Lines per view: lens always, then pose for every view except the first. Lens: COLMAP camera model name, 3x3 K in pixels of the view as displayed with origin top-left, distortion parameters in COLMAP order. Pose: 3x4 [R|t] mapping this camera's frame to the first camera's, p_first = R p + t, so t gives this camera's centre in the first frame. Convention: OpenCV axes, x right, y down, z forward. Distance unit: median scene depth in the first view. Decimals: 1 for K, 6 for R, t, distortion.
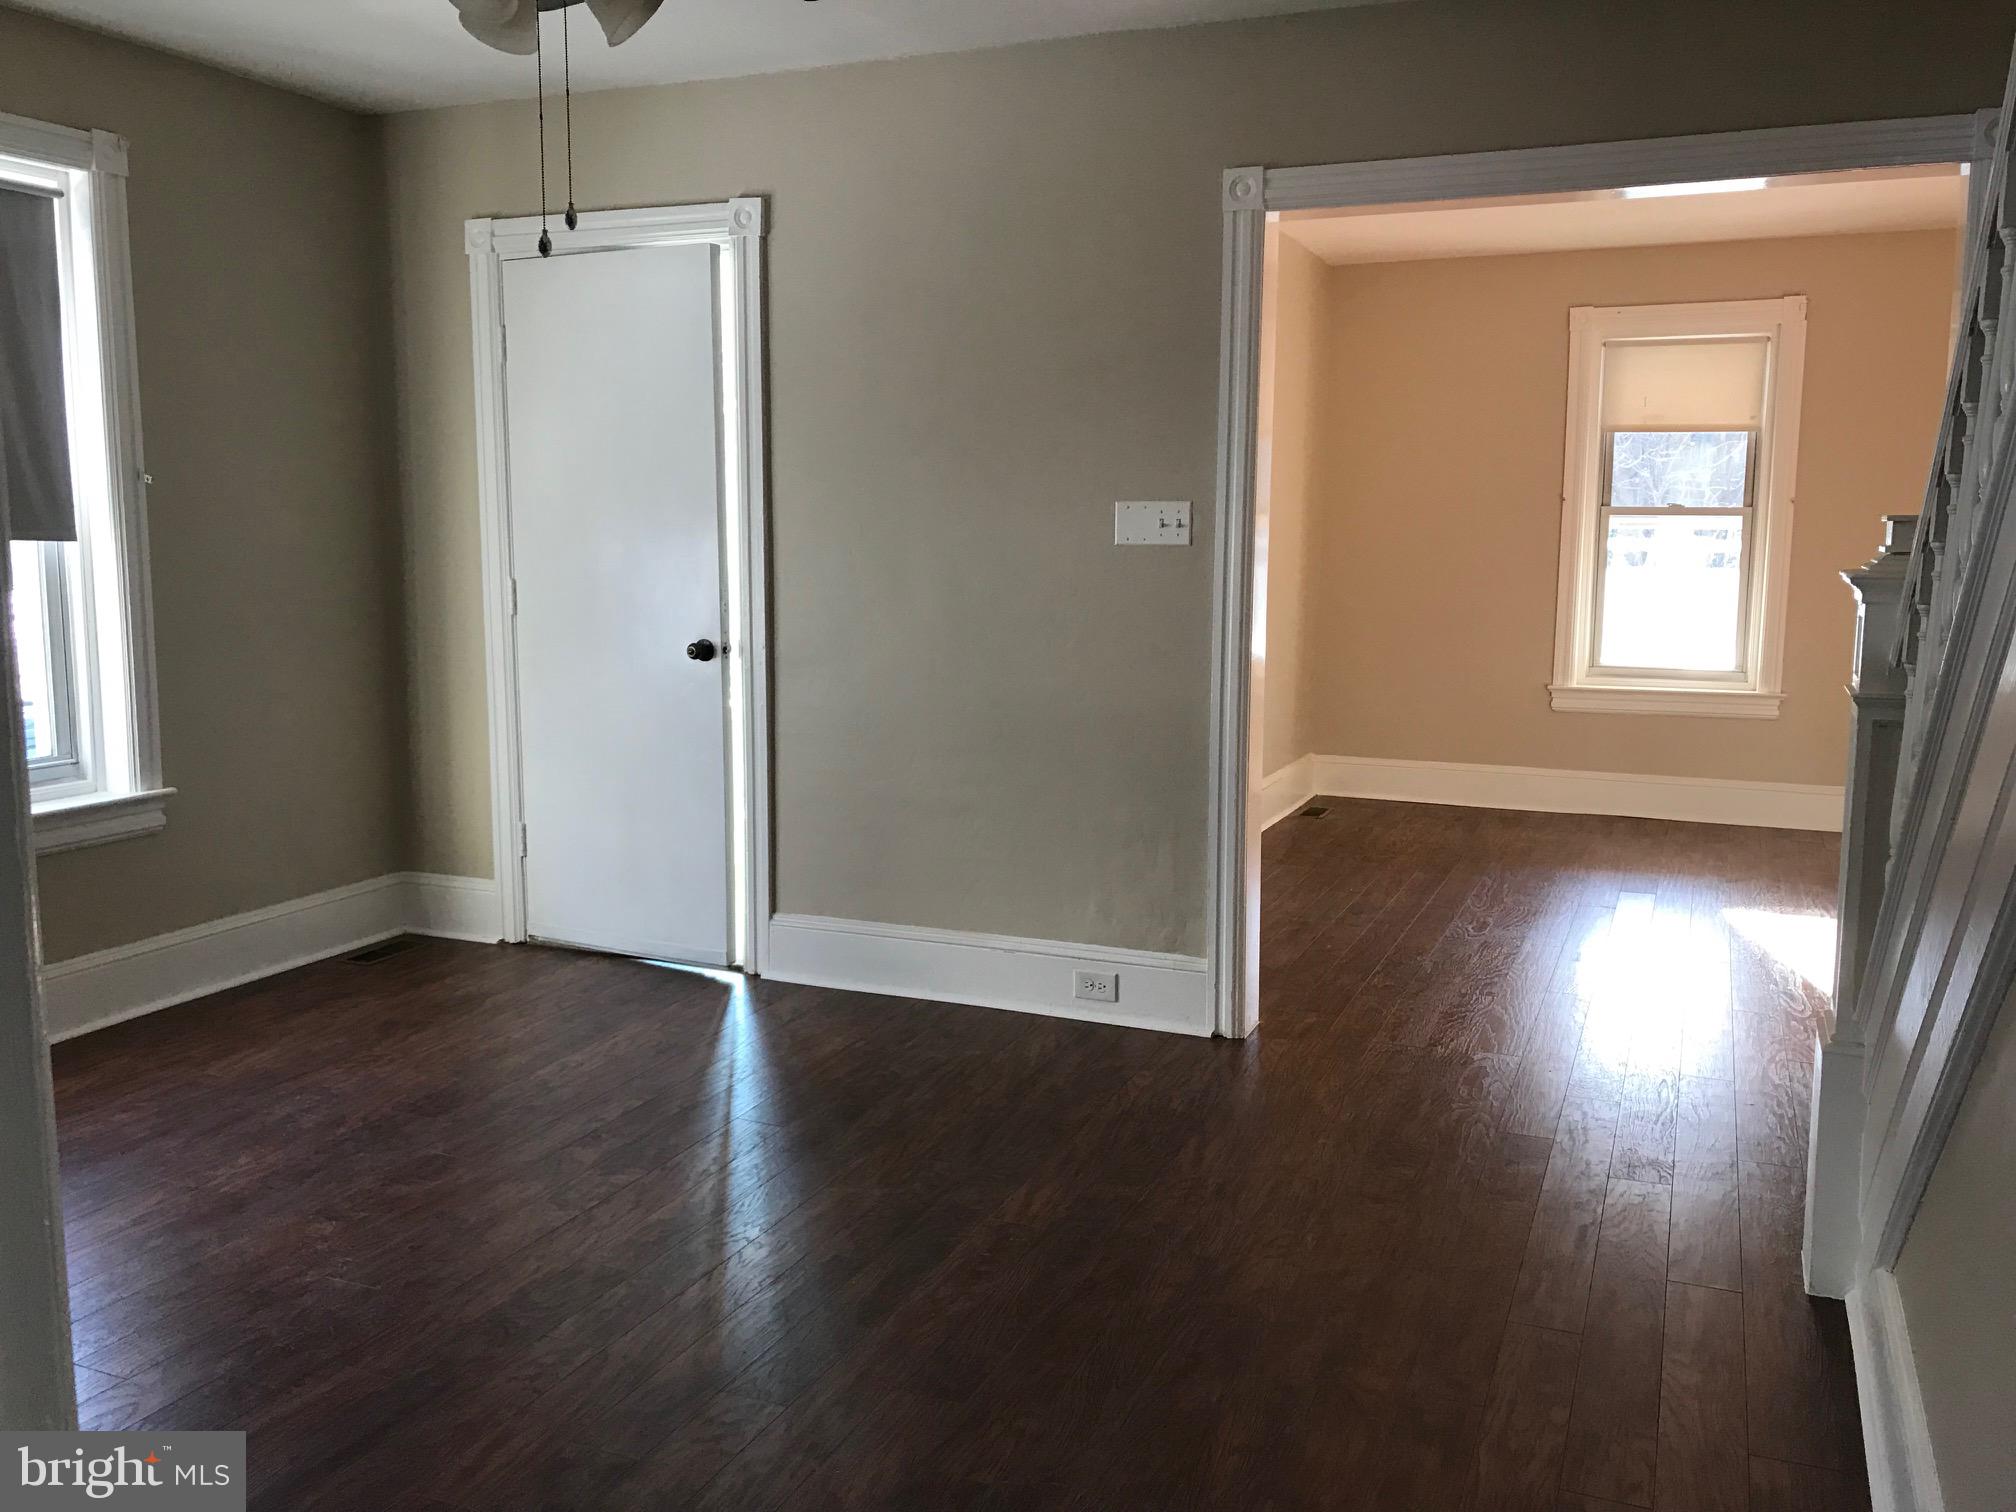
lens RADIAL K [[1622.4, 0, 1016.6], [0, 1622.4, 726.4], [0, 0, 1]] dist [0.001551, 0.003136]
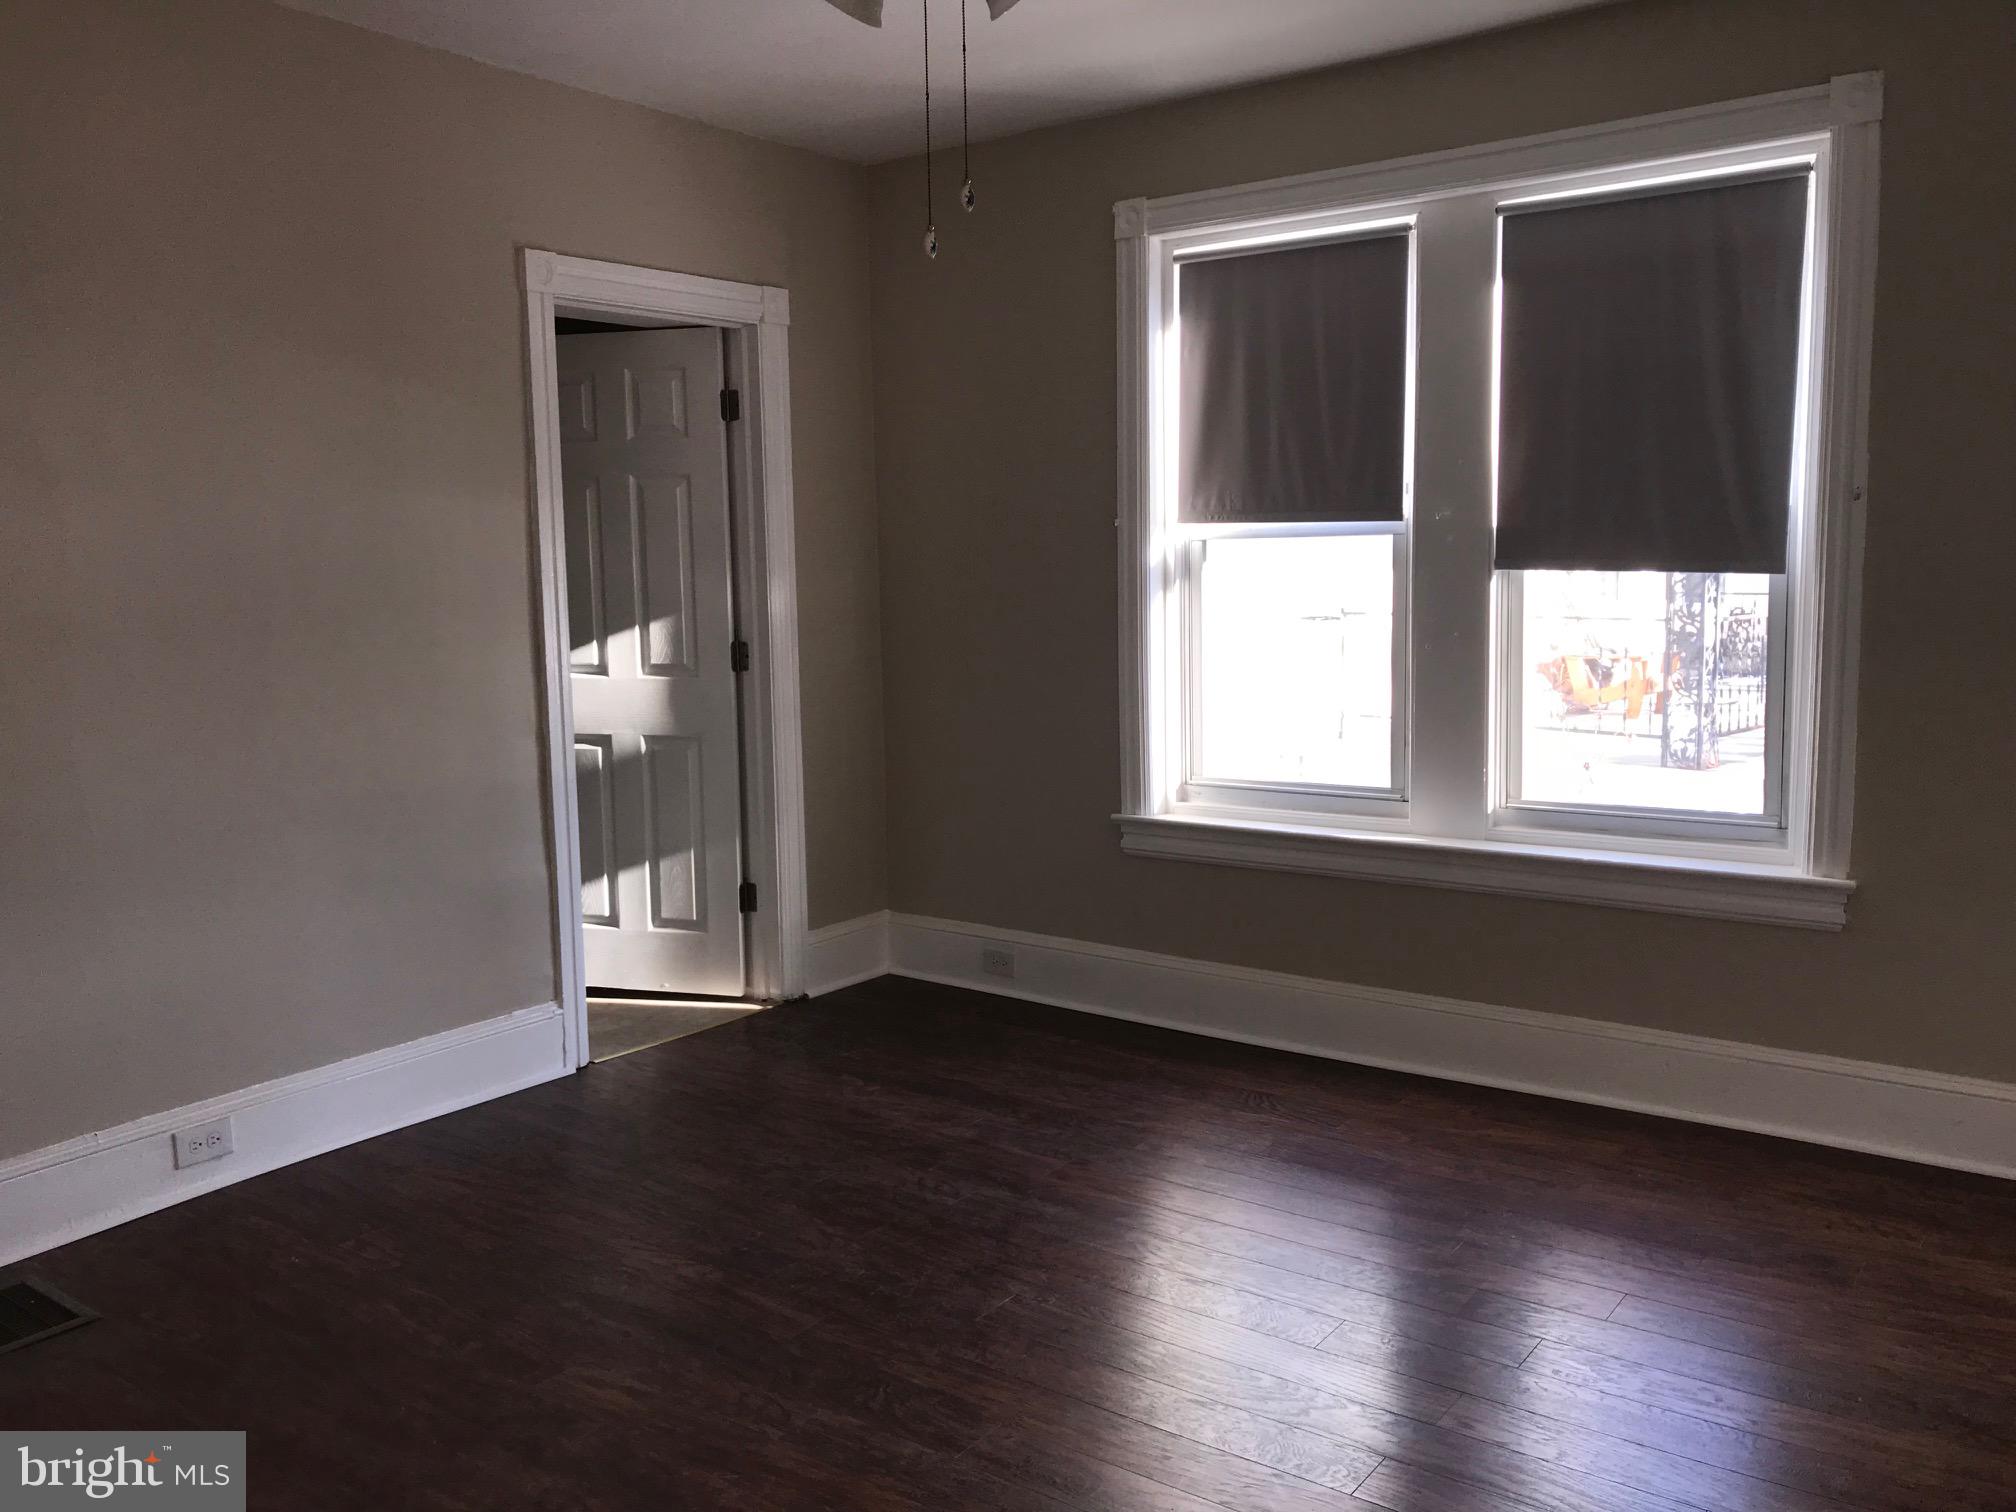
lens RADIAL K [[1660.9, 0, 1011.4], [0, 1660.9, 750.3], [0, 0, 1]] dist [0.036725, -0.007252]
pose [[-0.240807, 0.110426, -0.964271, 0.385084], [-0.105559, 0.984634, 0.139119, -0.101239], [0.964816, 0.135288, -0.225450, 0.818328]]
